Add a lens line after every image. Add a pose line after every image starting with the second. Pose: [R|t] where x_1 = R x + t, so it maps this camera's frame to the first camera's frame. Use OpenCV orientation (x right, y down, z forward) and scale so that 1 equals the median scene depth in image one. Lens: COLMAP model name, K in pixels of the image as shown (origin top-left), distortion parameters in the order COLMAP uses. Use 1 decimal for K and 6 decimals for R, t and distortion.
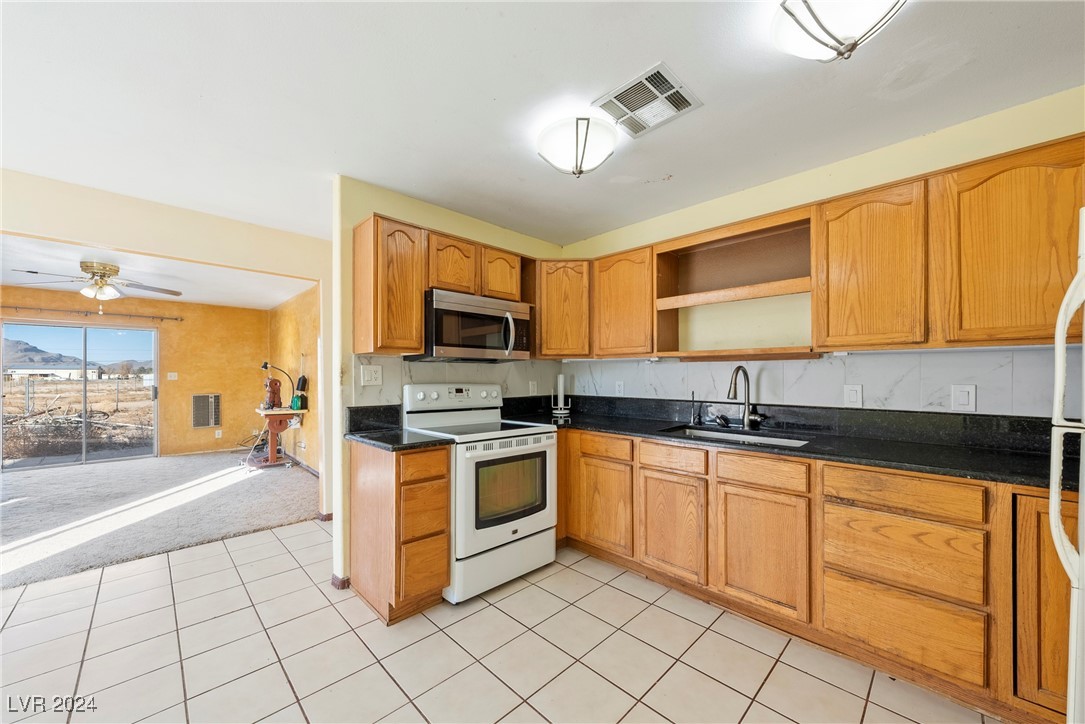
lens RADIAL K [[399.1, 0, 546.1], [0, 399.1, 370.9], [0, 0, 1]] dist [-0.001720, 0.000122]
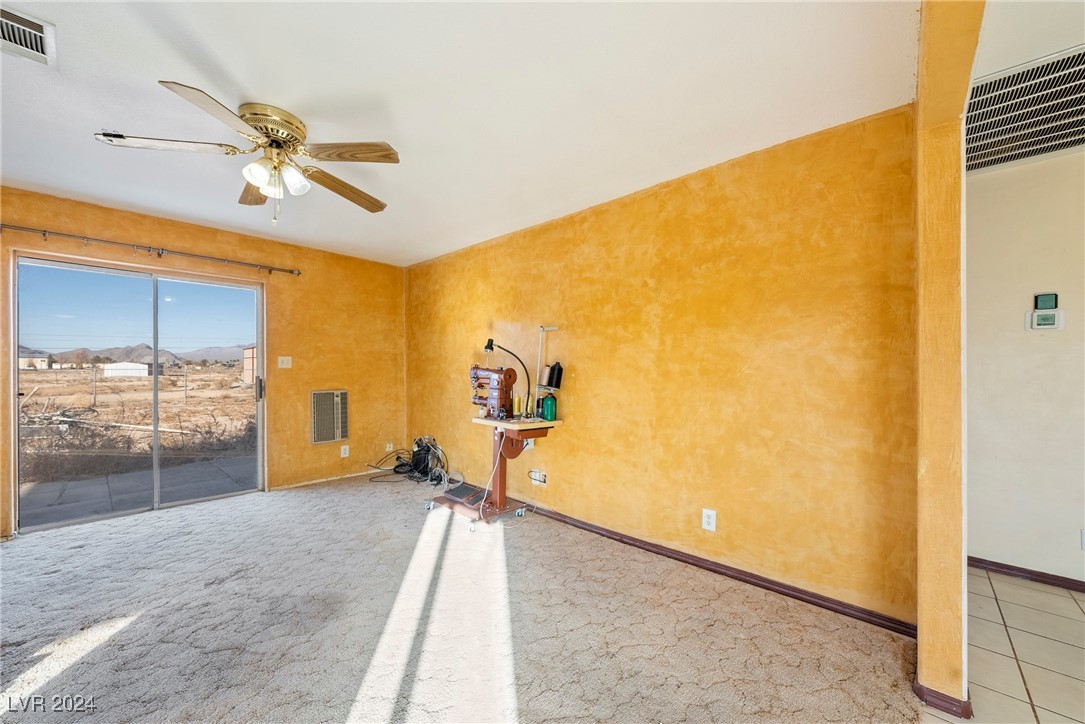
lens RADIAL K [[399.1, 0, 540.1], [0, 399.1, 369.8], [0, 0, 1]] dist [-0.001720, 0.000122]
pose [[0.998838, 0.010077, 0.047121, -0.546003], [-0.010643, 0.999874, 0.011792, 0.013142], [-0.046996, -0.012280, 0.998820, 0.339870]]
